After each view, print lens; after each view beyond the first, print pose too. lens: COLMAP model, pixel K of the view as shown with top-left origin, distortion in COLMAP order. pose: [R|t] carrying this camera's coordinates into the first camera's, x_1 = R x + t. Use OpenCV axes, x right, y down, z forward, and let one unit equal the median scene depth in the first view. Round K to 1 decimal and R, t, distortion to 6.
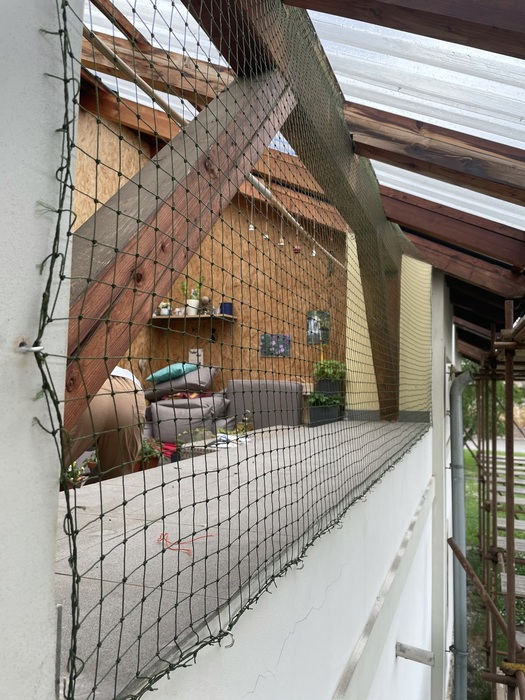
lens RADIAL K [[538.3, 0, 261.8], [0, 538.3, 352.0], [0, 0, 1]] dist [0.082173, -0.121599]
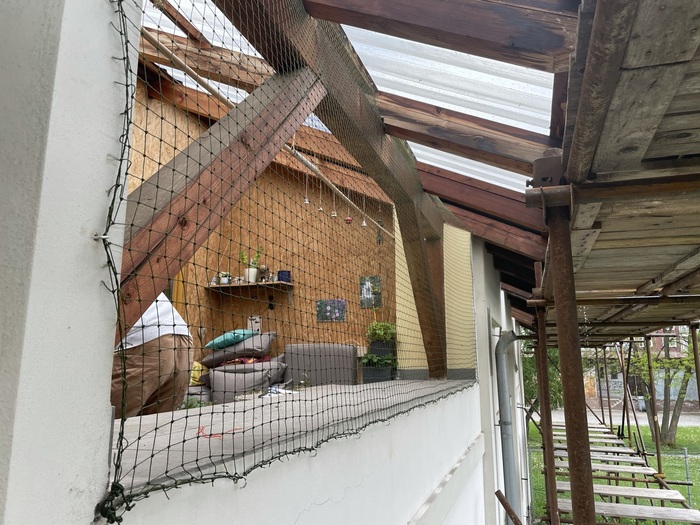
lens RADIAL K [[538.3, 0, 350.0], [0, 538.3, 262.5], [0, 0, 1]] dist [0.082173, -0.121599]
pose [[0.999024, -0.015384, 0.041415, 0.040539], [0.020265, 0.992550, -0.120138, 0.042472], [-0.039258, 0.120860, 0.991893, -0.102473]]
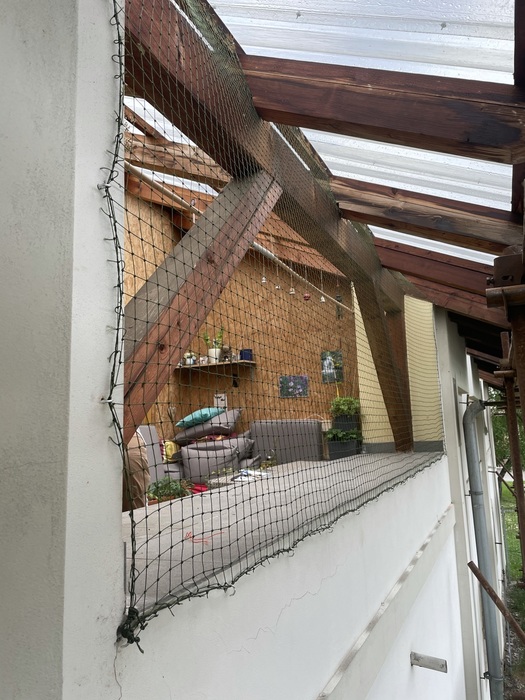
lens RADIAL K [[537.8, 0, 255.0], [0, 537.8, 350.2], [0, 0, 1]] dist [0.078876, -0.115735]
pose [[0.996038, -0.065518, -0.060128, 0.035448], [0.060436, 0.994735, -0.082769, 0.000863], [0.065234, 0.078808, 0.994753, -0.137296]]
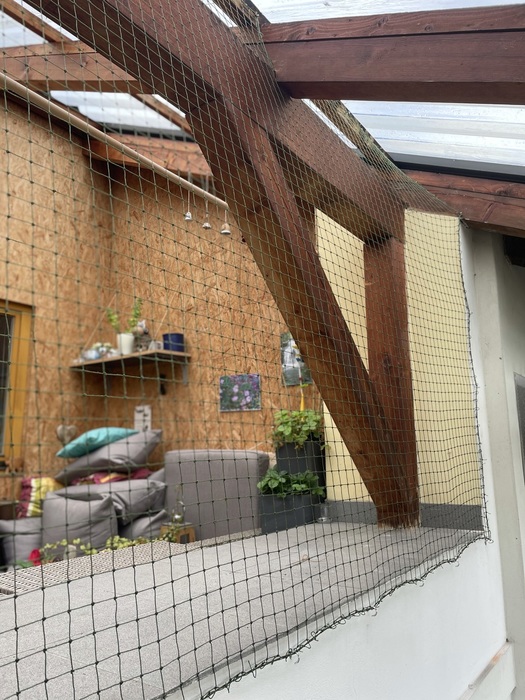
lens RADIAL K [[538.3, 0, 261.8], [0, 538.3, 352.0], [0, 0, 1]] dist [0.082173, -0.121599]
pose [[0.967160, -0.079838, -0.241305, 0.403943], [0.051136, 0.991094, -0.122958, 0.038570], [0.248973, 0.106581, 0.962628, 0.760938]]
